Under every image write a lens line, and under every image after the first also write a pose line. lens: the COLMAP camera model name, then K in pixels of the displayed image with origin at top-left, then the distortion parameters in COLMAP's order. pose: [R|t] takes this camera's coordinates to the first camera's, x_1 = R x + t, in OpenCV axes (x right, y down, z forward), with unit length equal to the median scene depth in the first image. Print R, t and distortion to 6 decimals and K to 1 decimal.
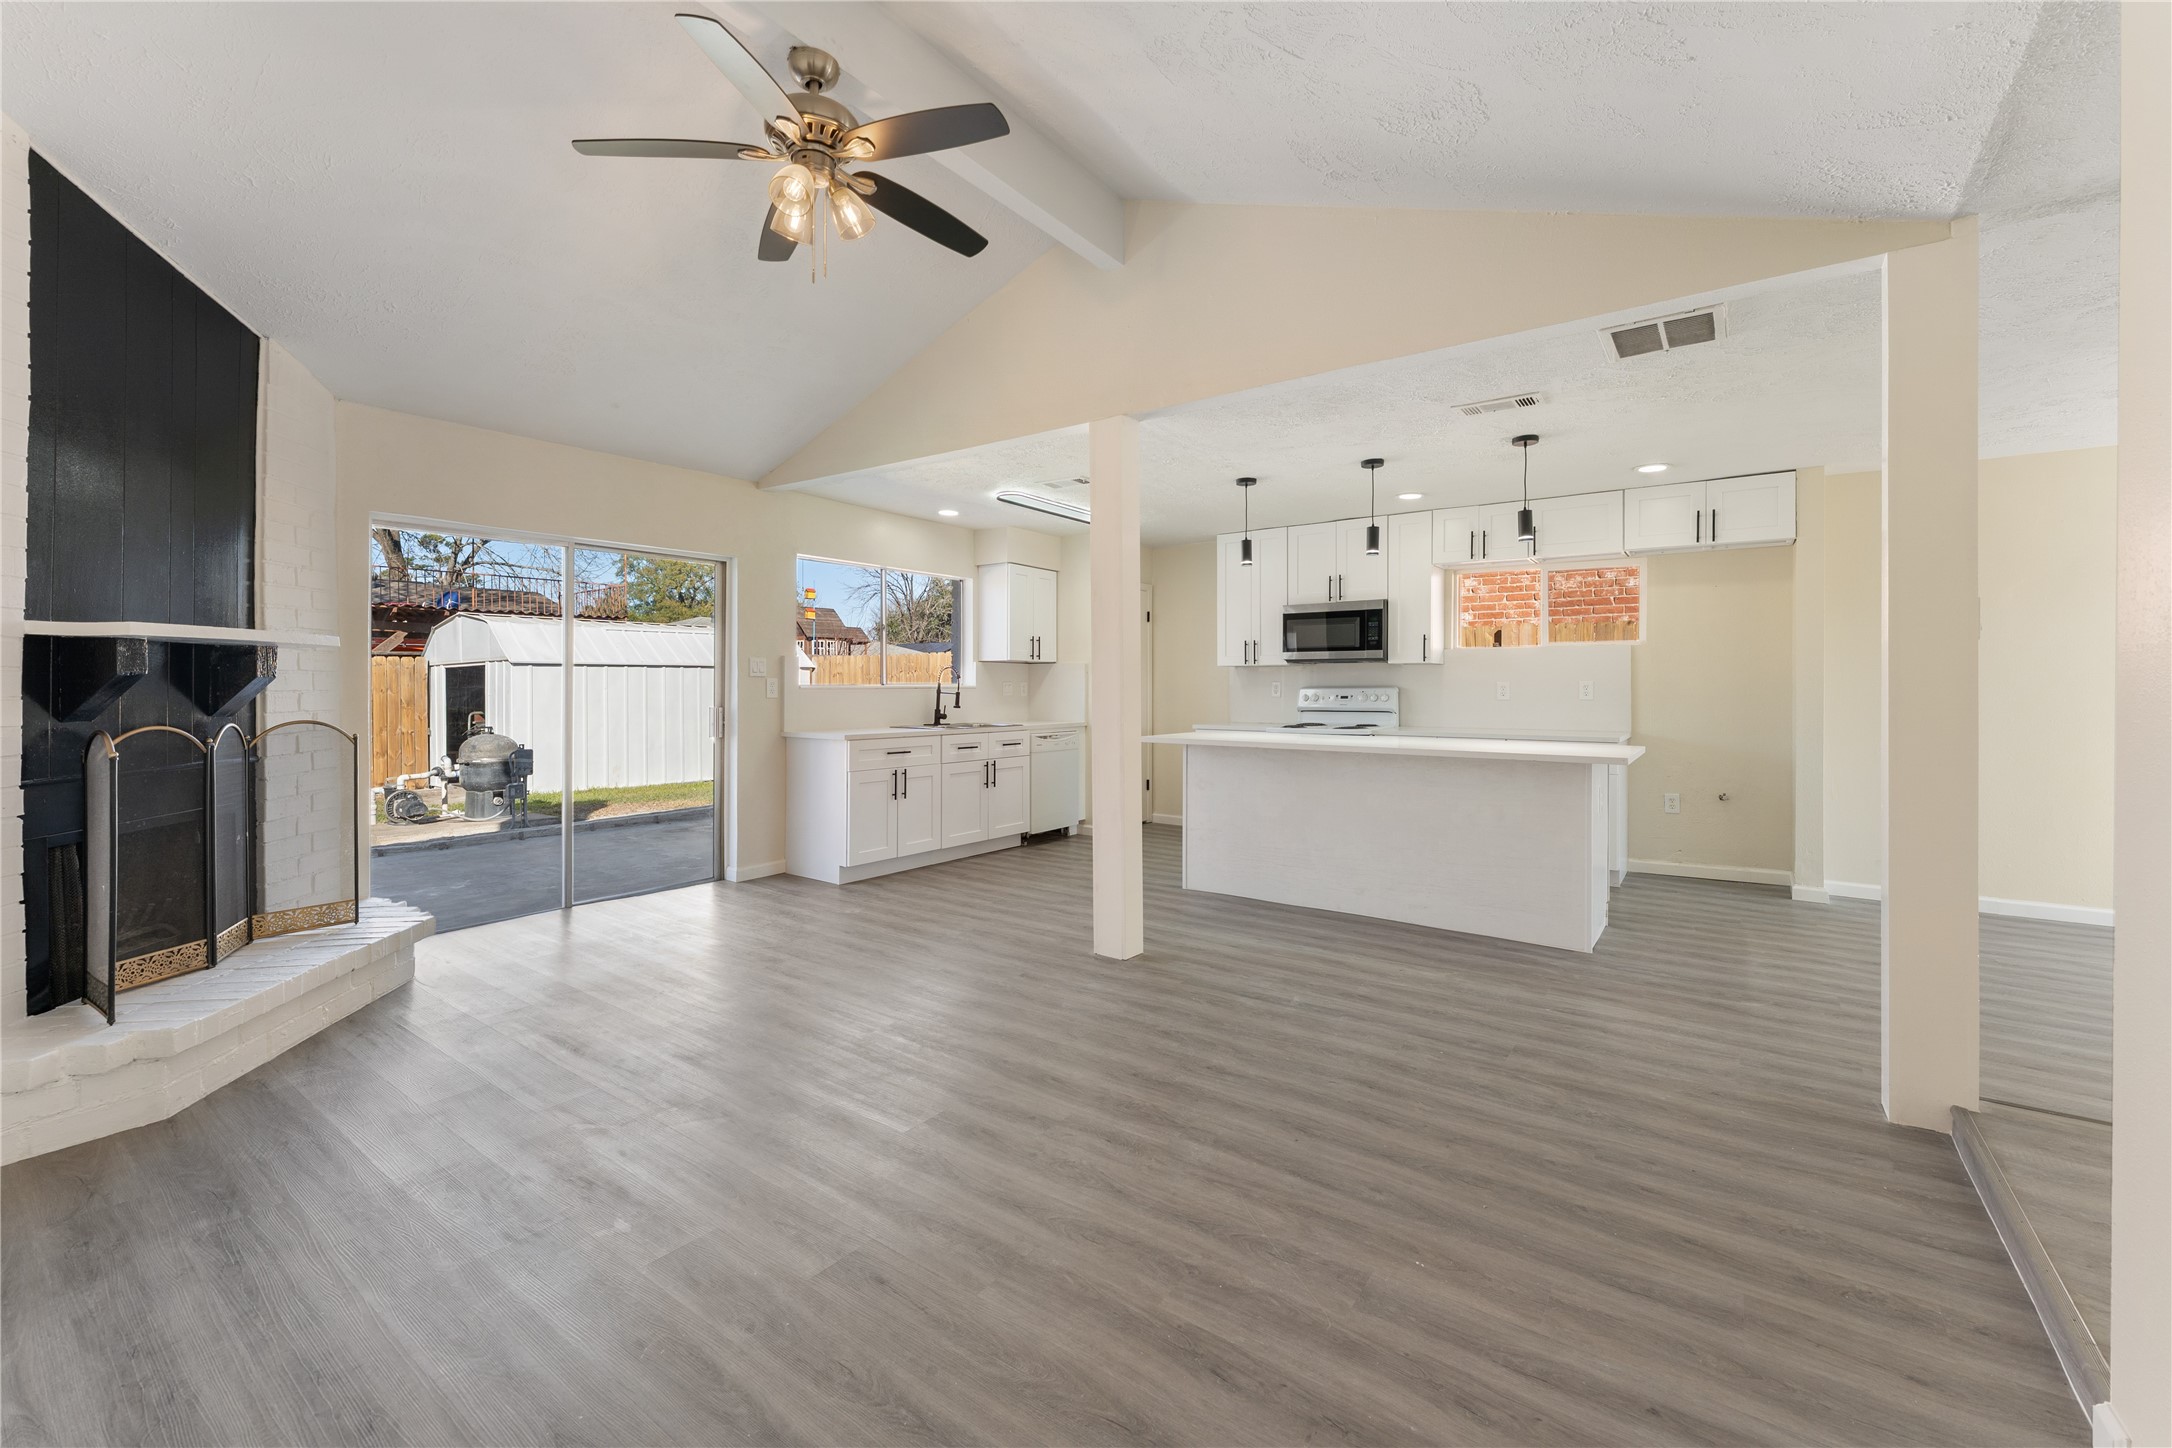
lens RADIAL K [[887.6, 0, 1087.7], [0, 887.6, 689.7], [0, 0, 1]] dist [-0.000814, 0.000114]
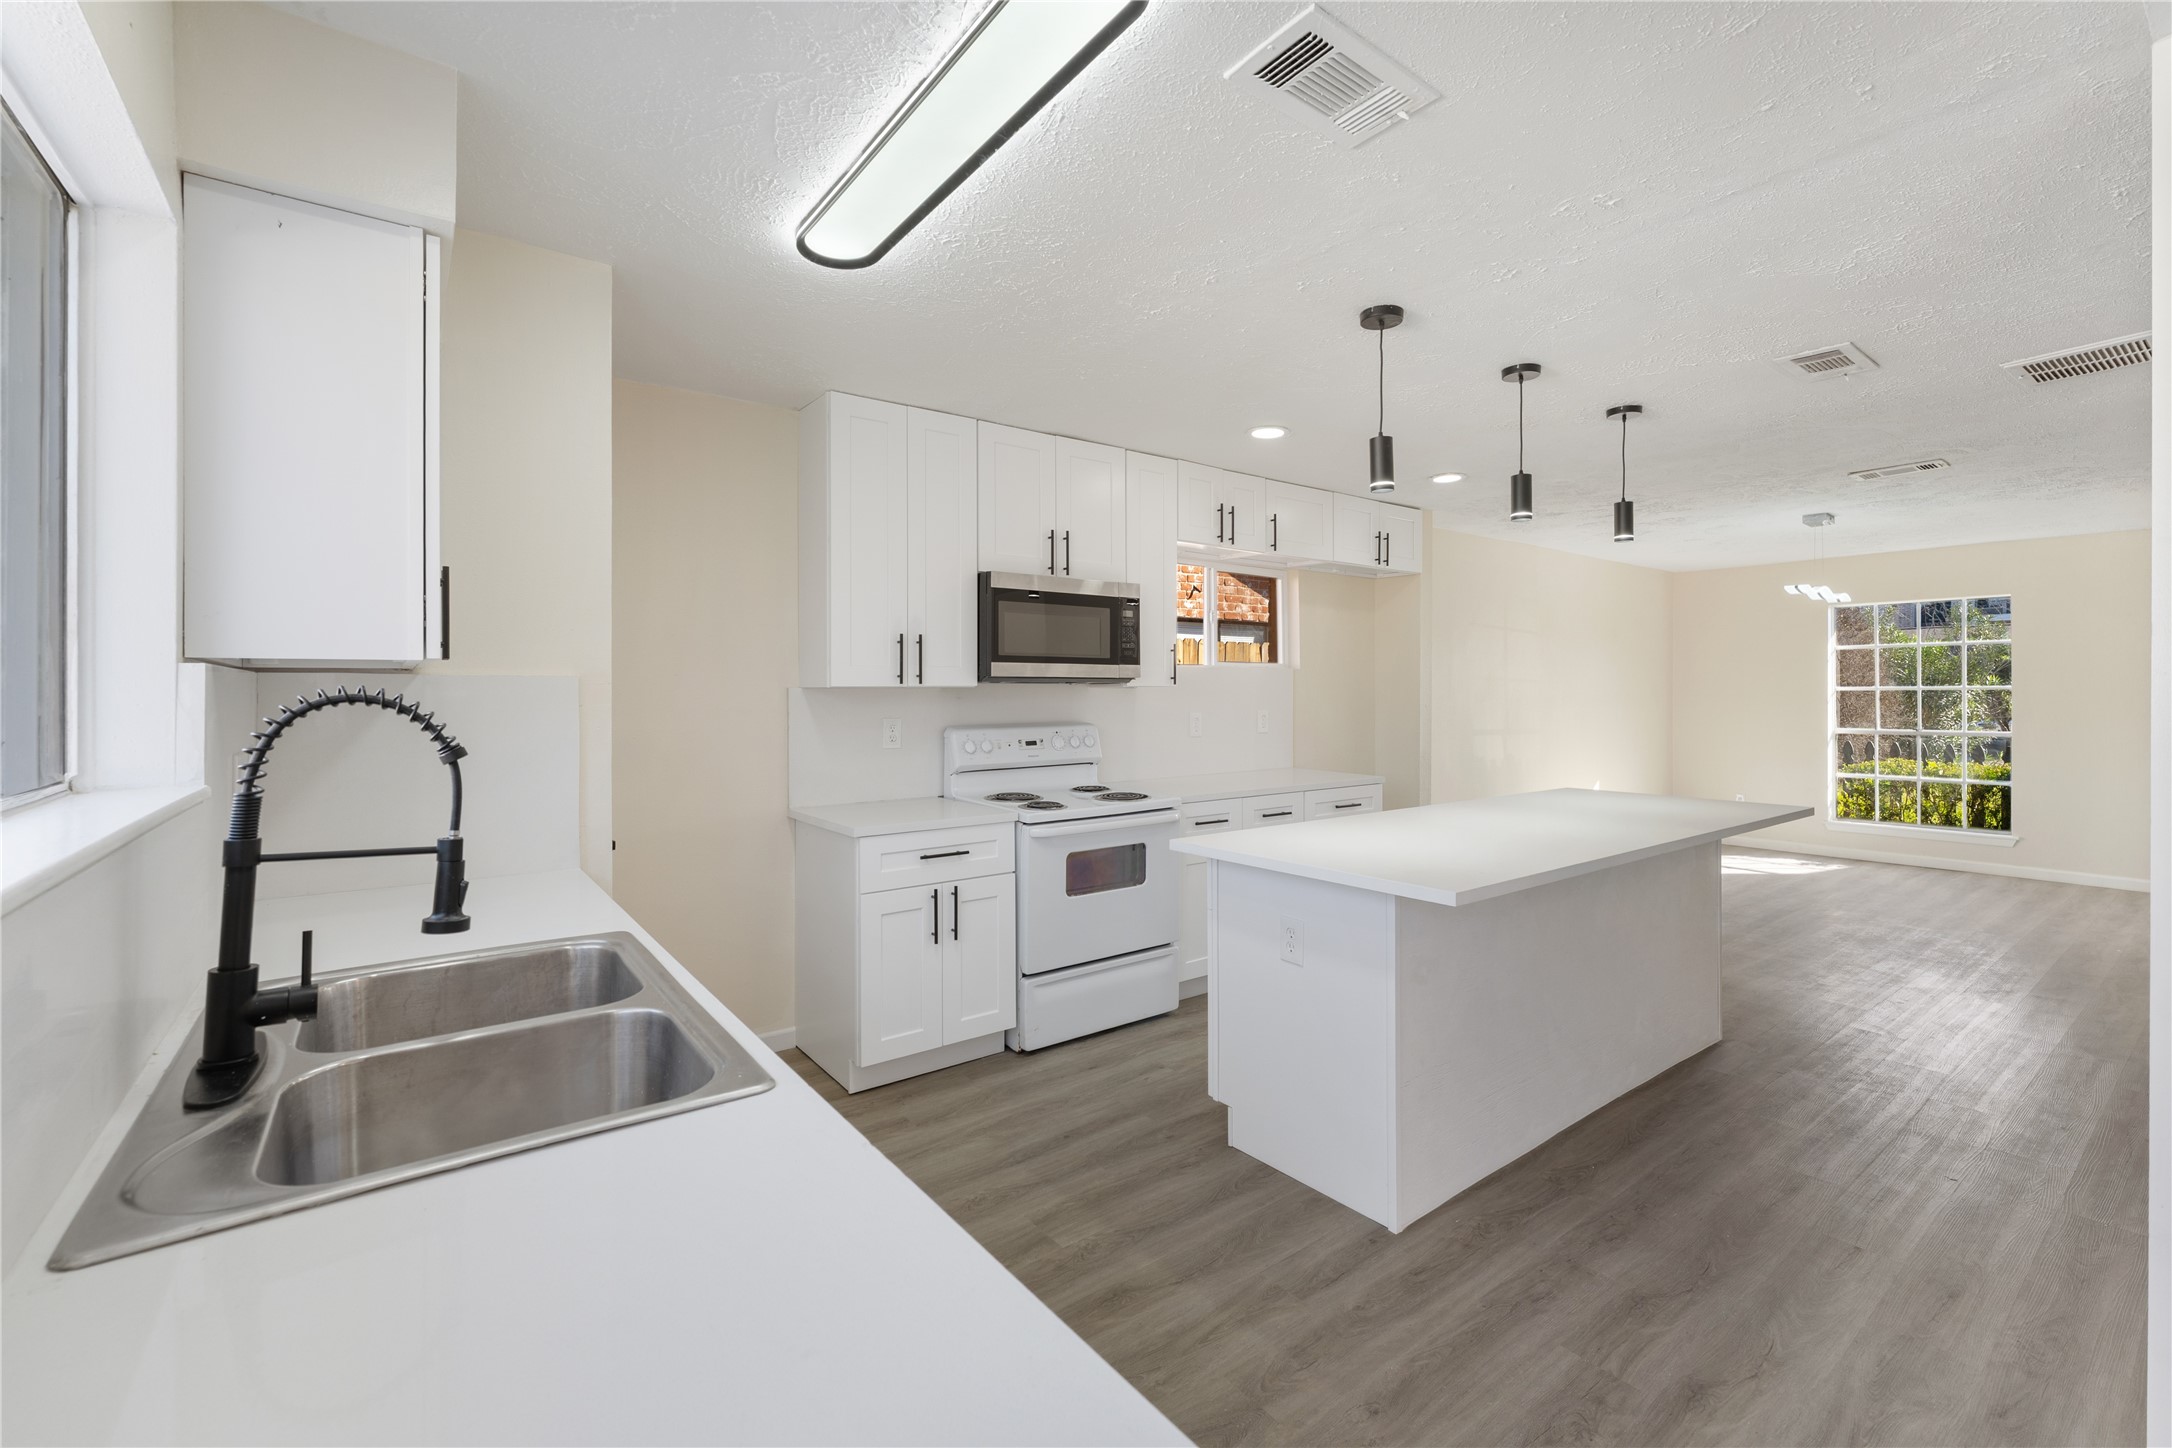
lens RADIAL K [[916.9, 0, 1083.1], [0, 916.9, 693.4], [0, 0, 1]] dist [0.002562, -0.008213]
pose [[0.289939, -0.004093, 0.957037, -0.314482], [0.002079, 0.999991, 0.003647, -0.029891], [-0.957043, 0.000932, 0.289944, 0.915372]]
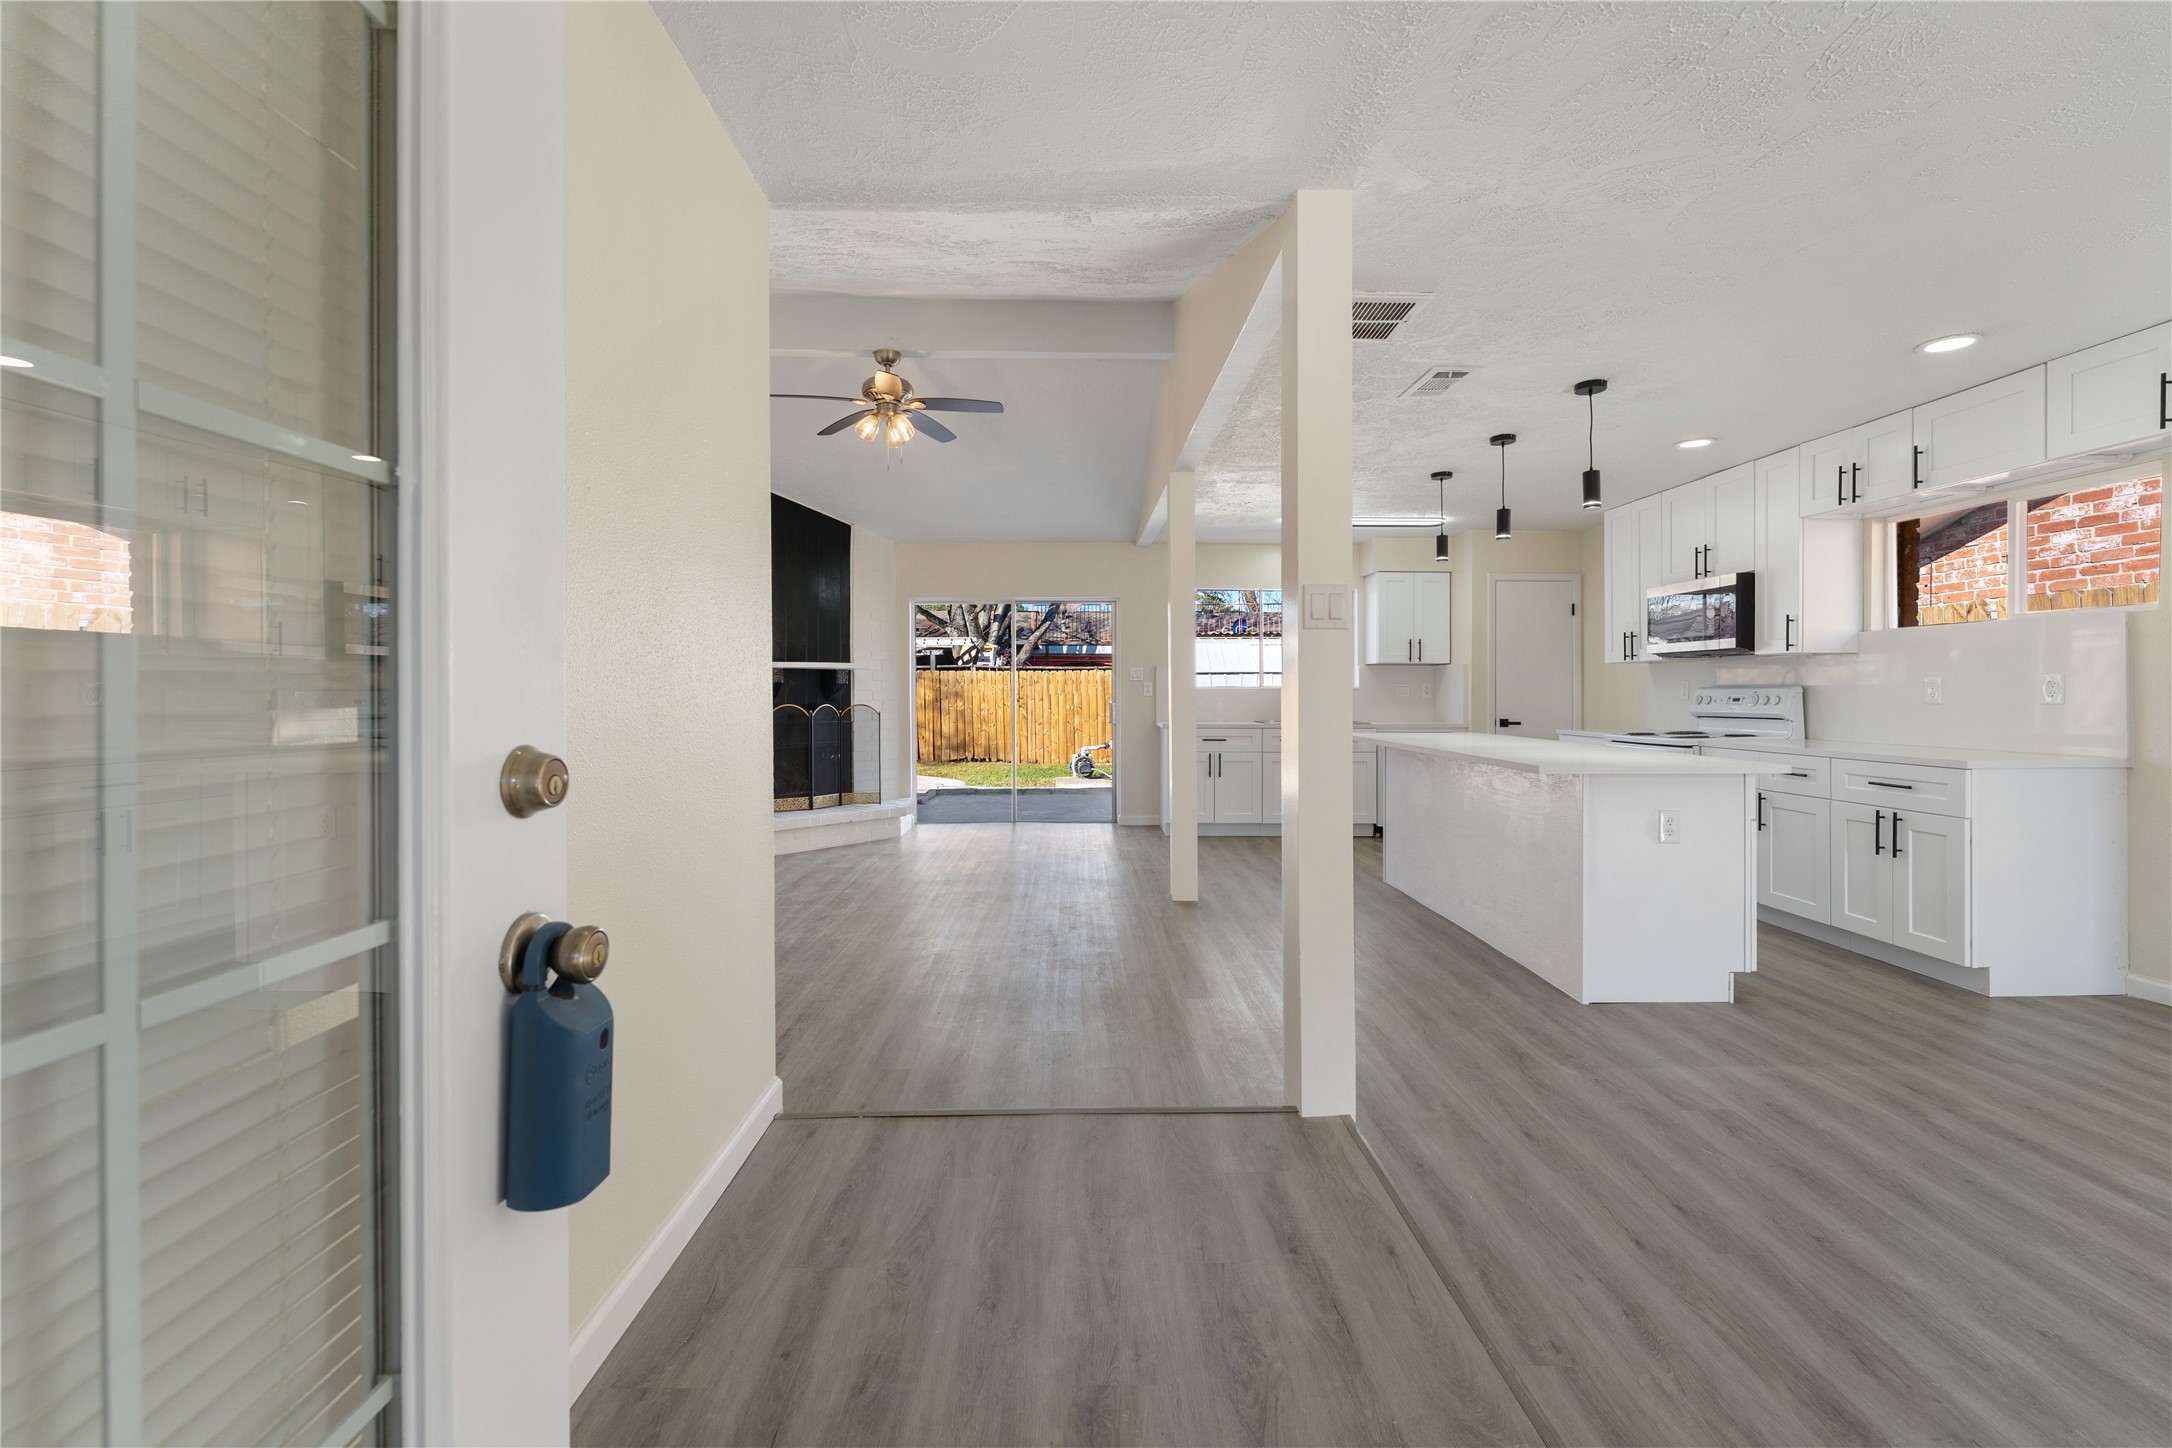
lens RADIAL K [[887.6, 0, 1087.7], [0, 887.6, 689.7], [0, 0, 1]] dist [-0.000814, 0.000114]
pose [[0.605867, -0.003018, -0.795561, 0.648709], [-0.001322, 0.999988, -0.004801, 0.005301], [0.795565, 0.003961, 0.605855, 0.090364]]
